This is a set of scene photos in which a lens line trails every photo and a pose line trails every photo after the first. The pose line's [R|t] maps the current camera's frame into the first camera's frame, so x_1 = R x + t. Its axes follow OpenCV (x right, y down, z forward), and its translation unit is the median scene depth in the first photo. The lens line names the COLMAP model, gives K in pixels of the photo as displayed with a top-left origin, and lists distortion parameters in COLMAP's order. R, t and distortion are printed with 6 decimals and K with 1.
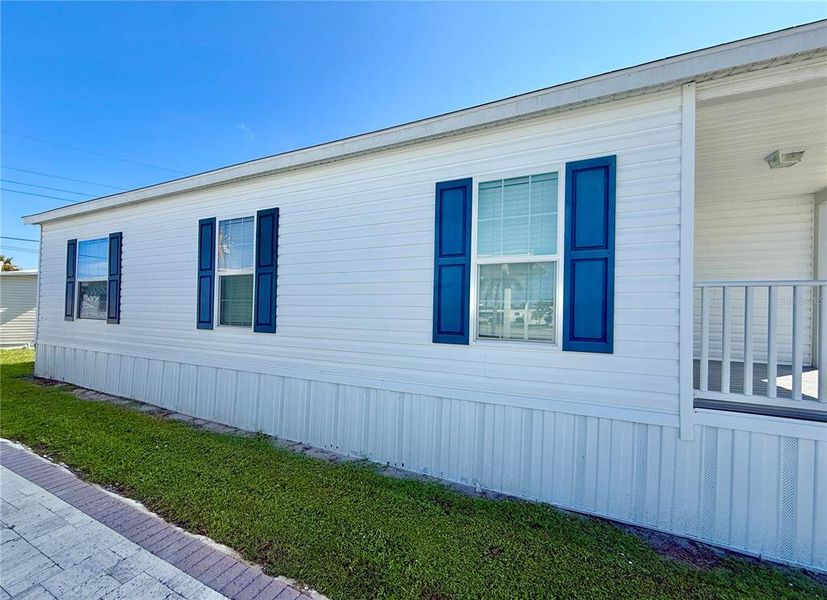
lens RADIAL K [[376.5, 0, 414.6], [0, 376.5, 298.6], [0, 0, 1]] dist [-0.047664, 0.073920]
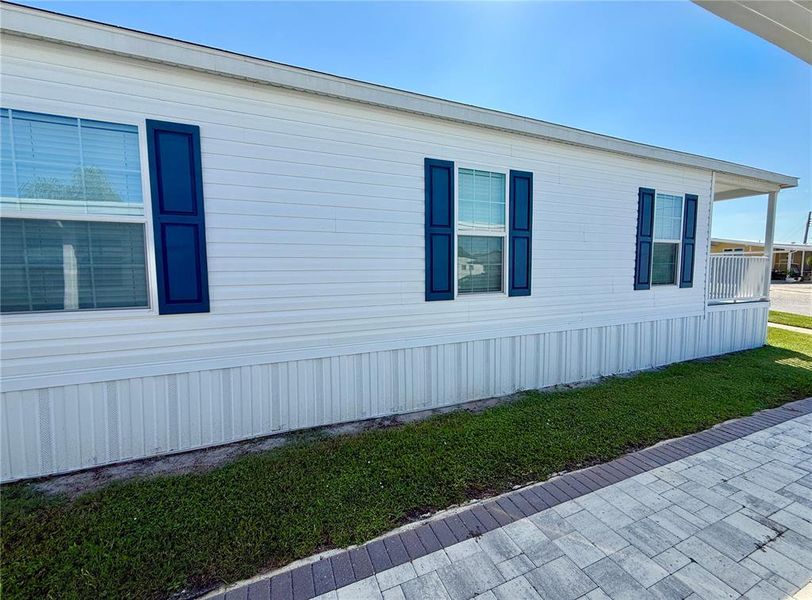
lens RADIAL K [[333.5, 0, 408.5], [0, 333.5, 296.4], [0, 0, 1]] dist [-0.000940, -0.000097]
pose [[0.637973, -0.076844, 0.766215, -0.885111], [0.000167, 0.995022, 0.099652, 0.001092], [-0.770059, -0.063447, 0.634810, 0.450728]]
